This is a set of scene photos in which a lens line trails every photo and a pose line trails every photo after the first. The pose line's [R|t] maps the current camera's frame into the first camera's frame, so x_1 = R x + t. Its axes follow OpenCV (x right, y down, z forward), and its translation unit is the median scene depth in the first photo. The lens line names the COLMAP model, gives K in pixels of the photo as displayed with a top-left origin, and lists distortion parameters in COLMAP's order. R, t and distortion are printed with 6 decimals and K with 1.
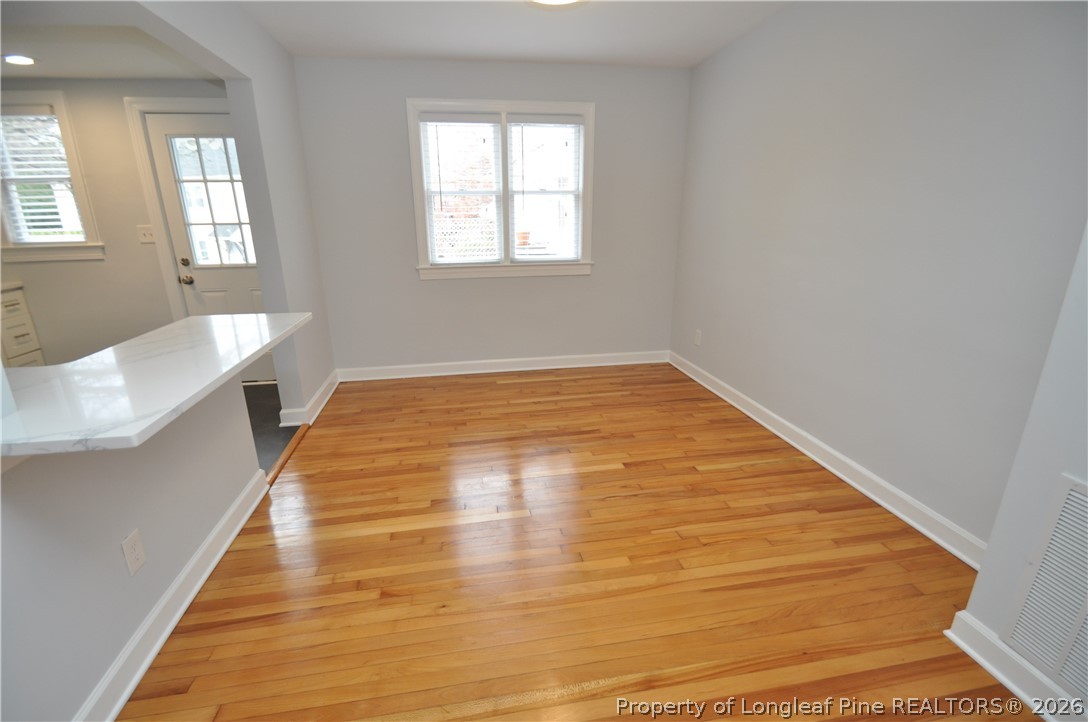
lens RADIAL K [[483.8, 0, 537.4], [0, 483.8, 372.4], [0, 0, 1]] dist [0.012894, -0.019801]
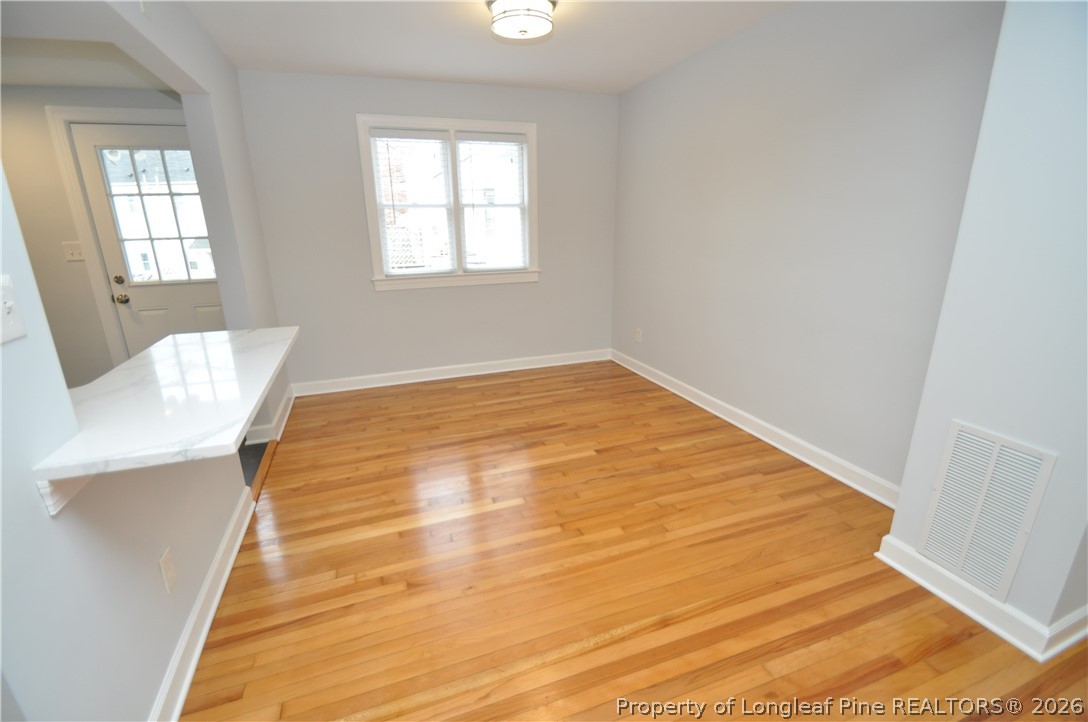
lens RADIAL K [[477.6, 0, 537.4], [0, 477.6, 371.6], [0, 0, 1]] dist [0.014083, -0.017969]
pose [[0.984345, -0.057567, 0.166585, -0.097083], [0.059590, 0.998197, -0.007167, 0.005801], [-0.165872, 0.016982, 0.986001, -0.049586]]
